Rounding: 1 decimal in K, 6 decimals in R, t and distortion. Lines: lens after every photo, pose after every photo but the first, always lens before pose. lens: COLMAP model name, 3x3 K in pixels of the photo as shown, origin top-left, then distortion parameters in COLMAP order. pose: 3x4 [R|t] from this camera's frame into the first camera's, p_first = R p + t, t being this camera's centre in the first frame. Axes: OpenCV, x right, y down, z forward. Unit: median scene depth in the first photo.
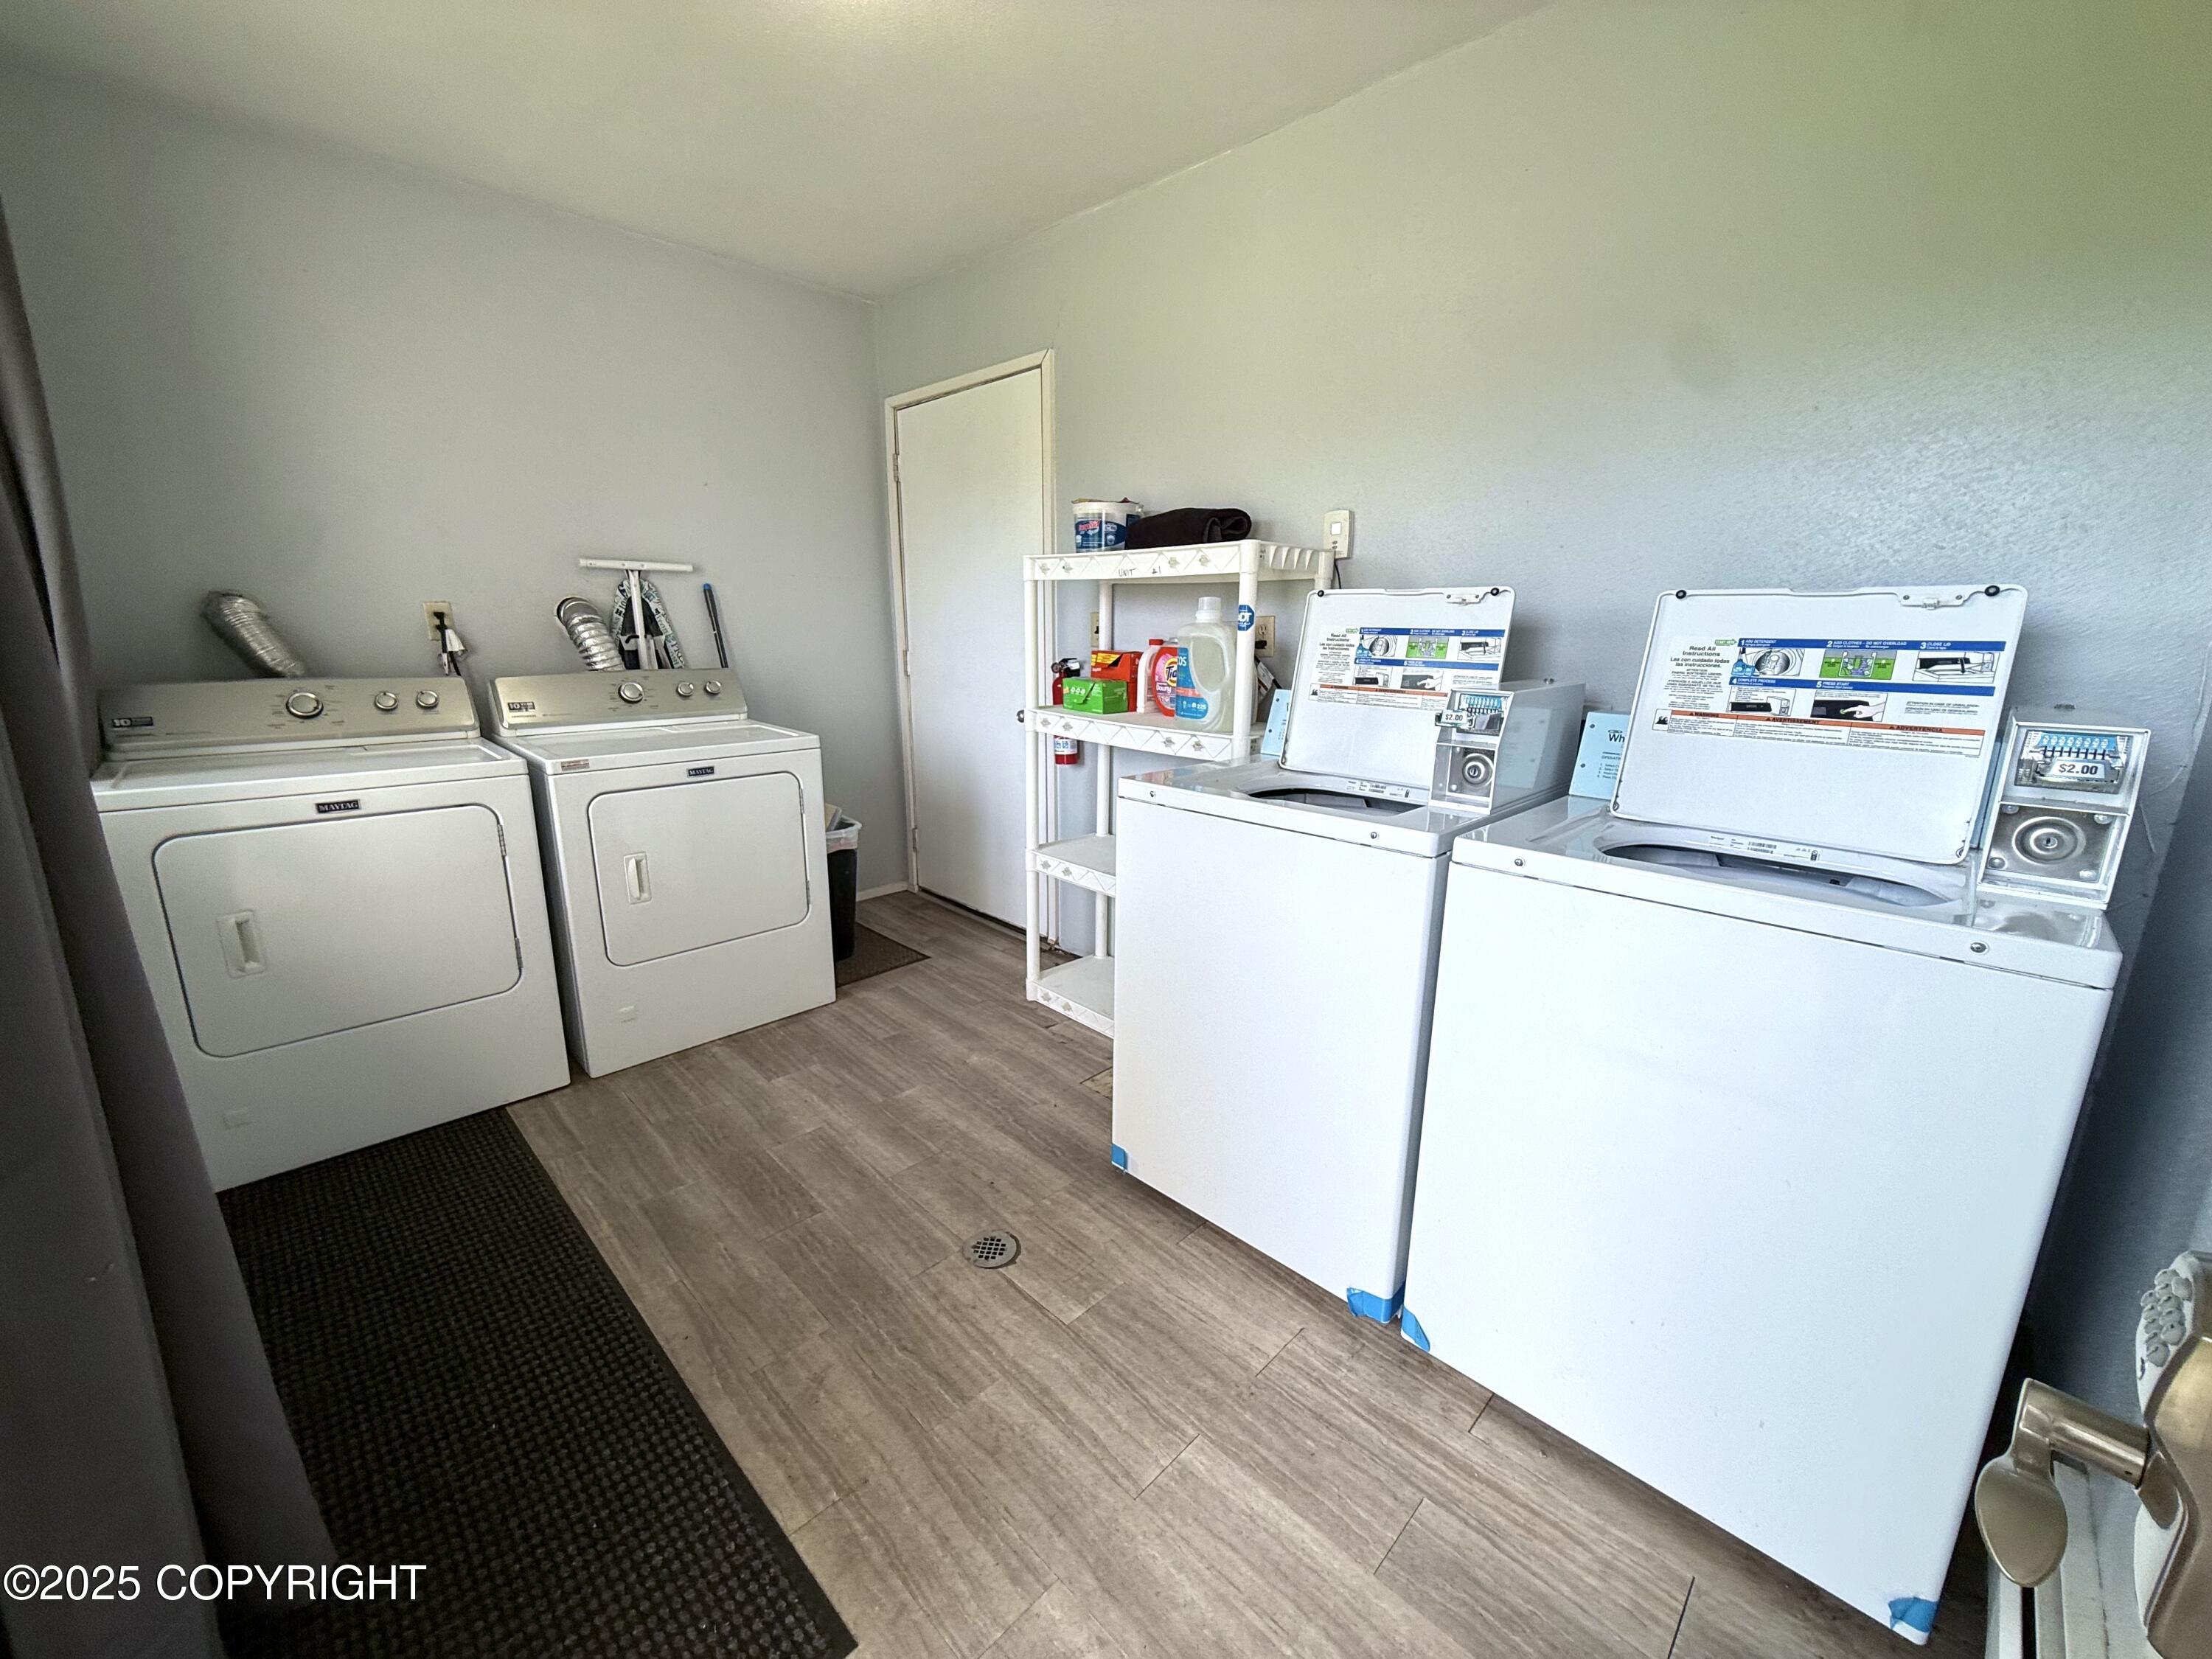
lens RADIAL K [[882.4, 0, 1111.5], [0, 882.4, 826.6], [0, 0, 1]] dist [0.001572, 0.000111]
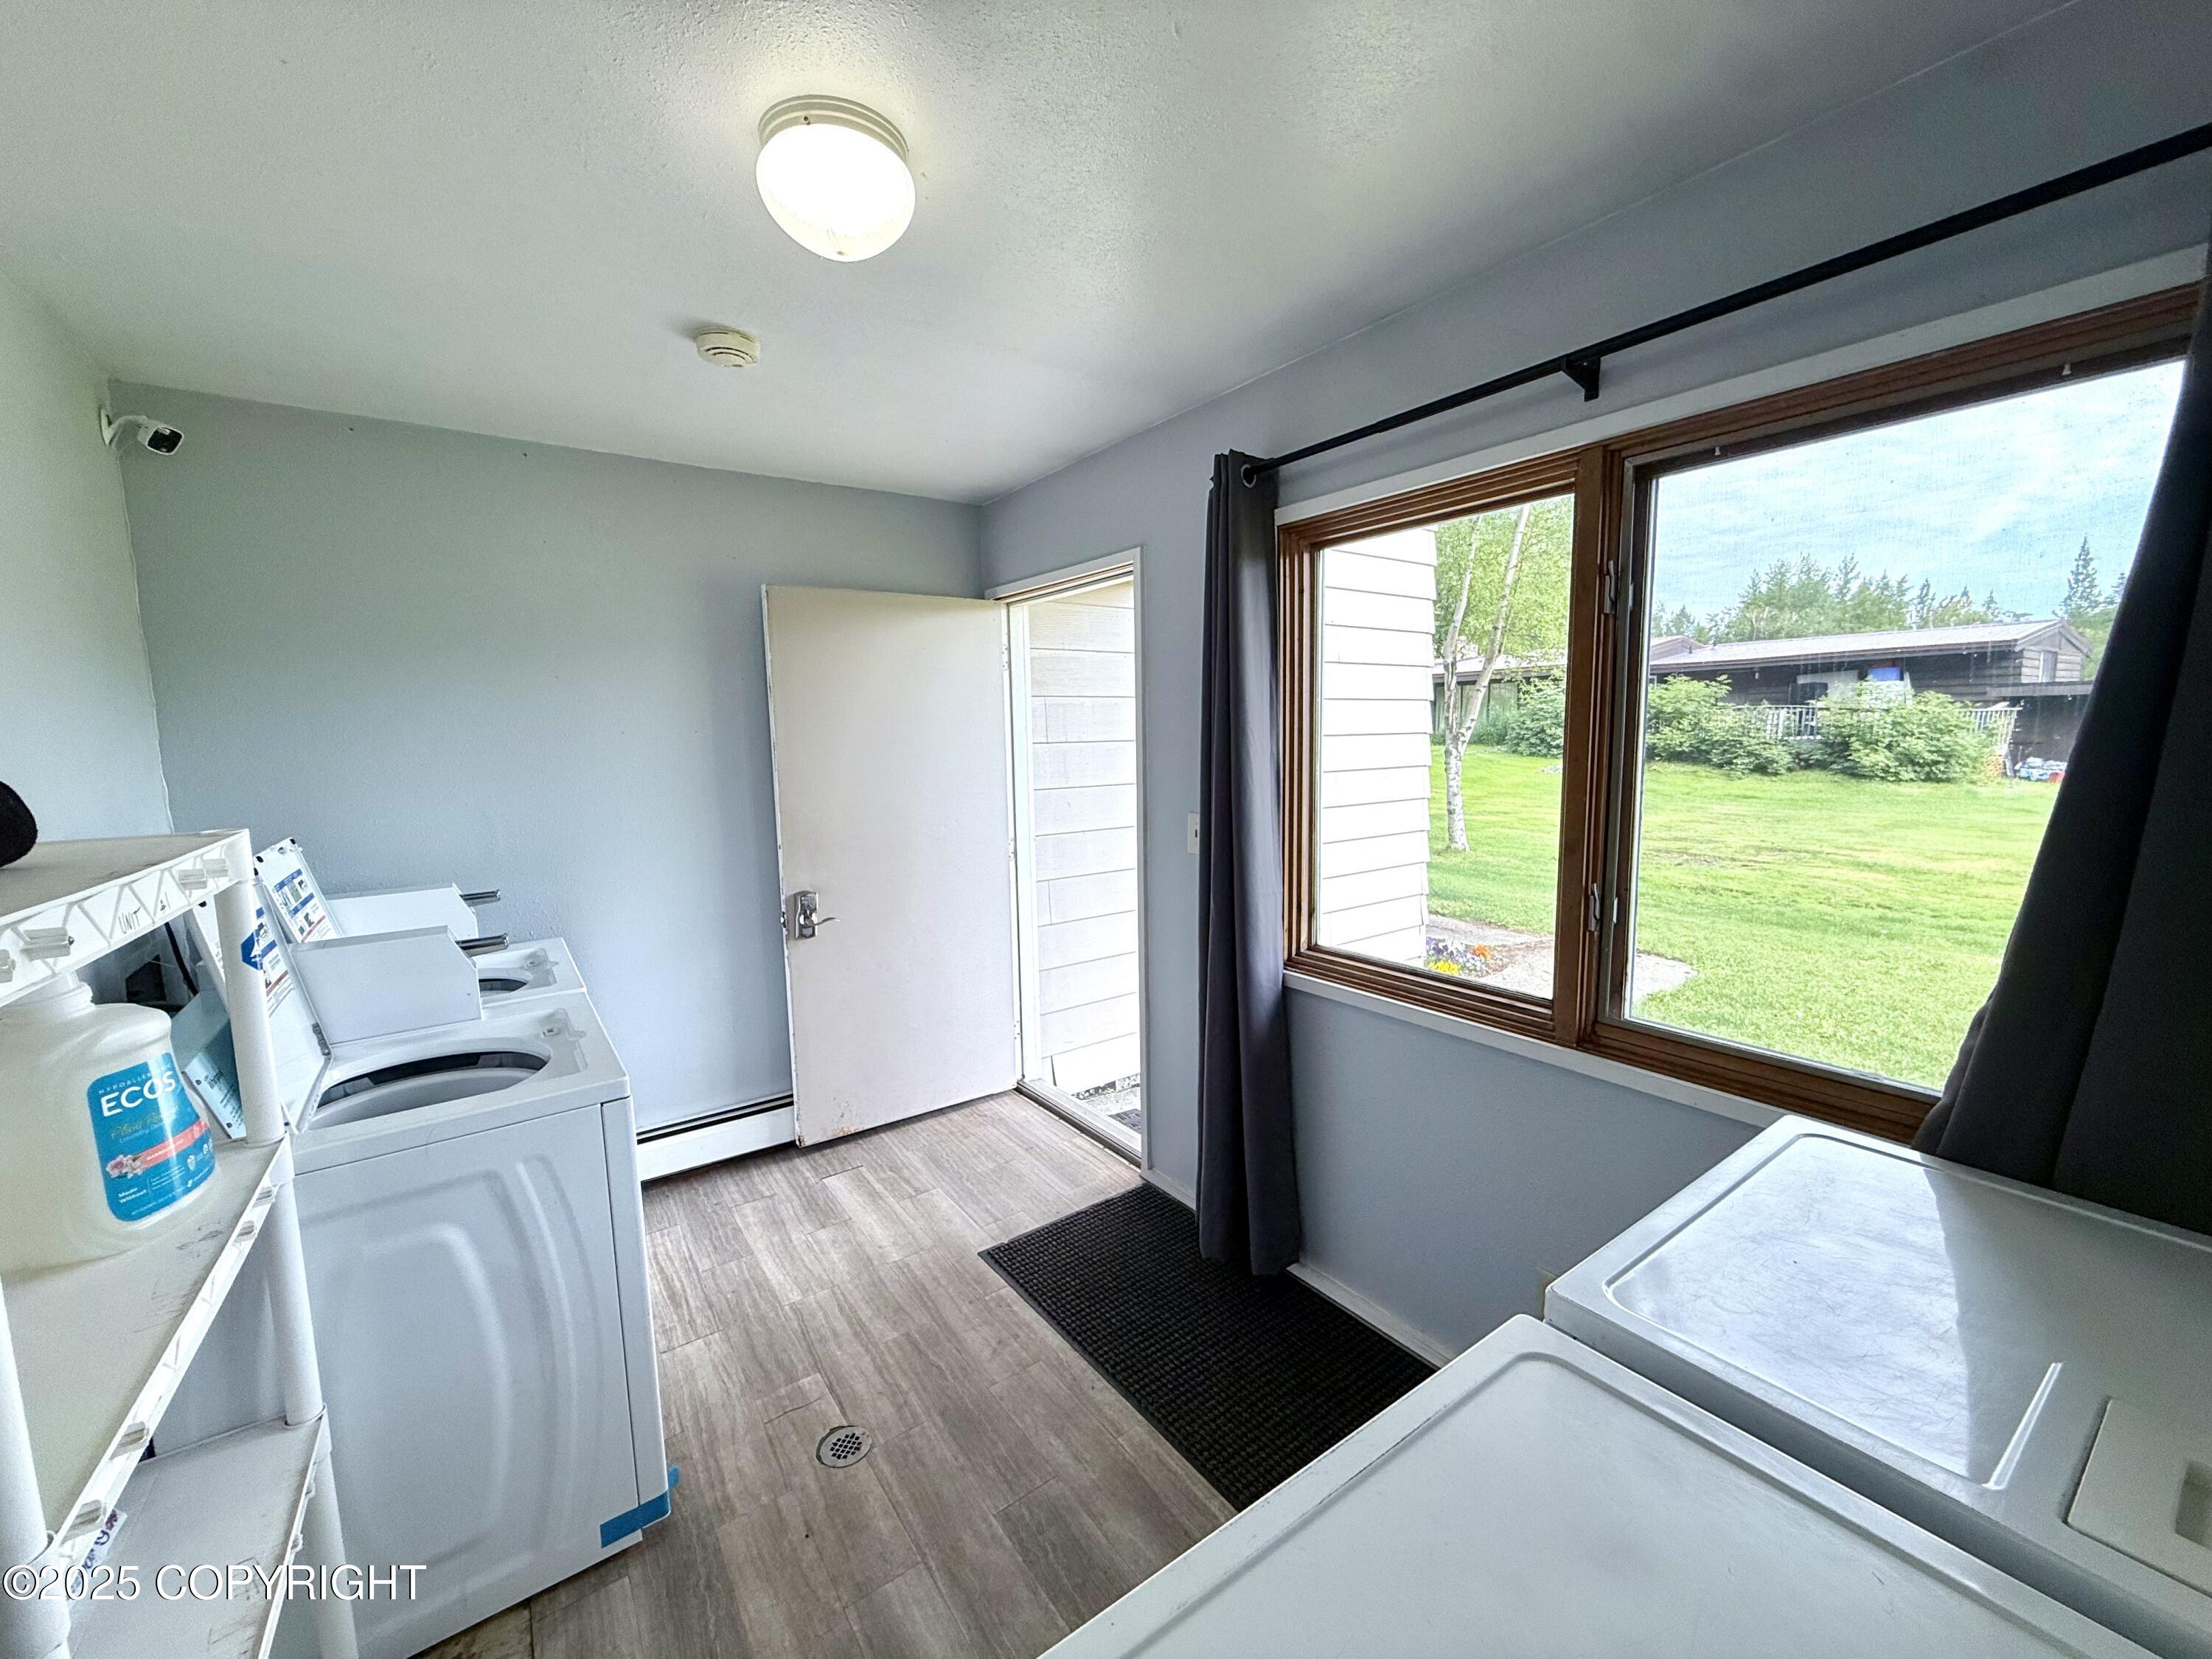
lens RADIAL K [[882.4, 0, 1103.8], [0, 882.4, 831.3], [0, 0, 1]] dist [0.001572, 0.000111]
pose [[-0.985240, -0.016062, 0.170423, -0.684172], [0.043394, 0.939631, 0.339426, -0.638828], [-0.165586, 0.341811, -0.925066, 1.866449]]
